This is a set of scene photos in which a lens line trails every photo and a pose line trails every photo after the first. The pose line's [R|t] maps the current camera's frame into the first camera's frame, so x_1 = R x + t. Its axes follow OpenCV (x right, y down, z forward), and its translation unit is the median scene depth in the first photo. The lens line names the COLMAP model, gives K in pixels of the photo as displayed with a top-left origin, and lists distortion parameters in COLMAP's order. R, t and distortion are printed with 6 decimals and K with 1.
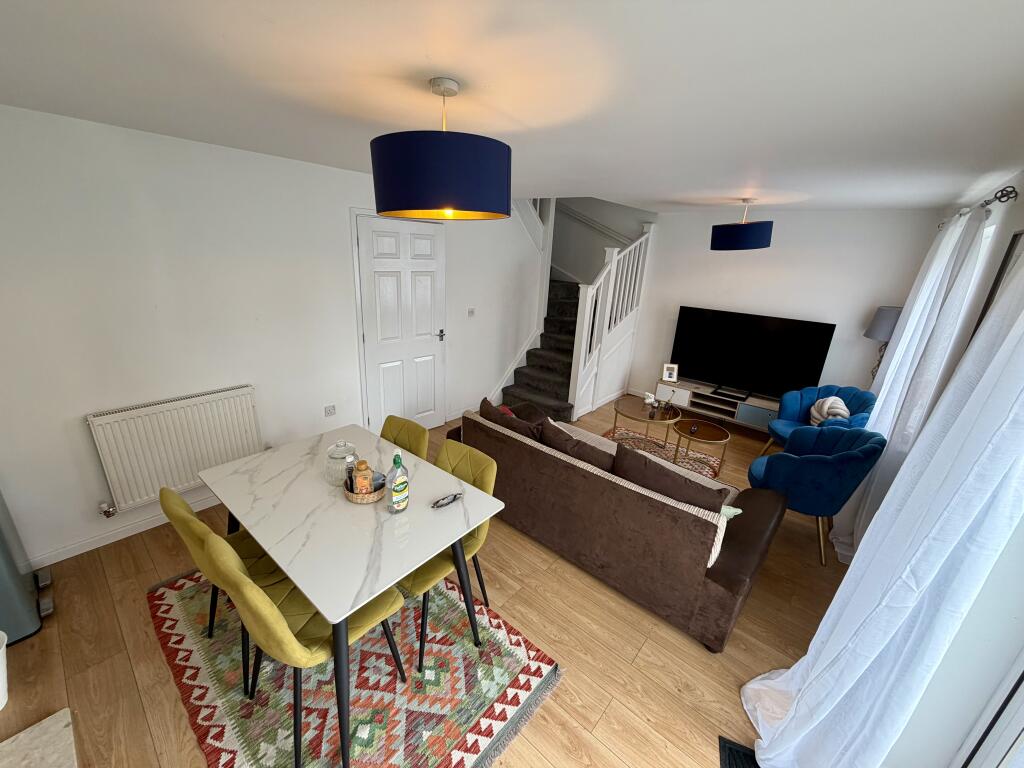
lens RADIAL K [[407.3, 0, 509.2], [0, 407.3, 384.5], [0, 0, 1]] dist [0.000558, 0.000030]
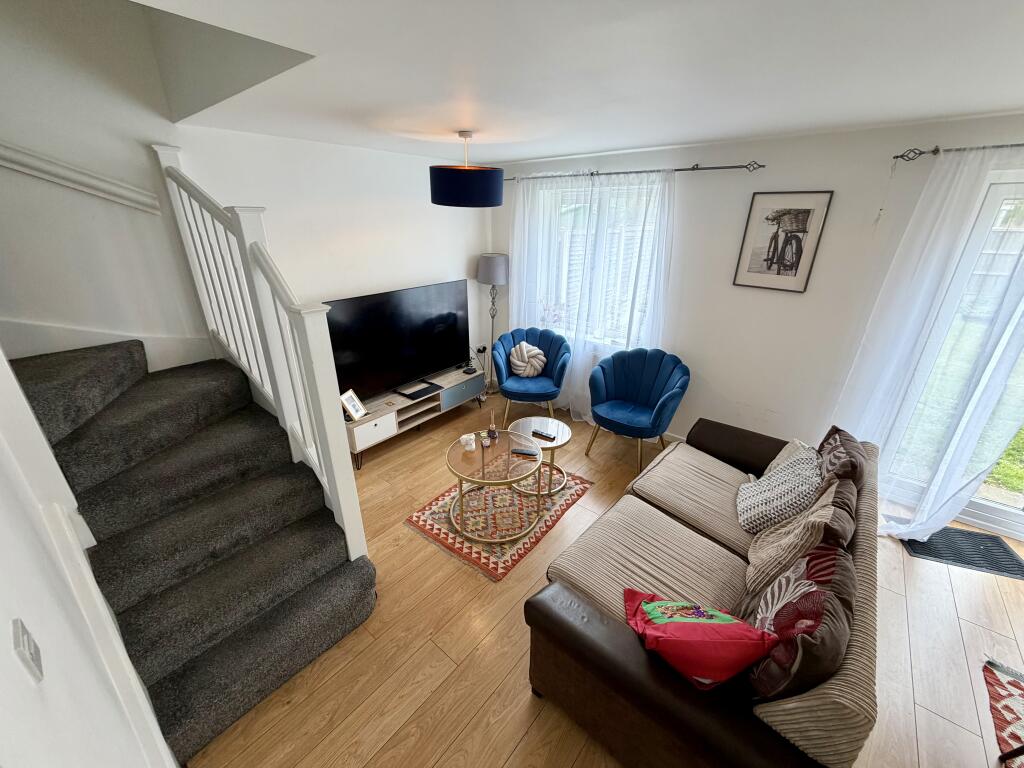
lens RADIAL K [[407.3, 0, 509.2], [0, 407.3, 384.5], [0, 0, 1]] dist [0.000558, 0.000030]
pose [[-0.017866, -0.425243, 0.904903, -0.250678], [0.315473, 0.856418, 0.408687, -0.344421], [-0.948767, 0.292774, 0.118852, 0.974901]]
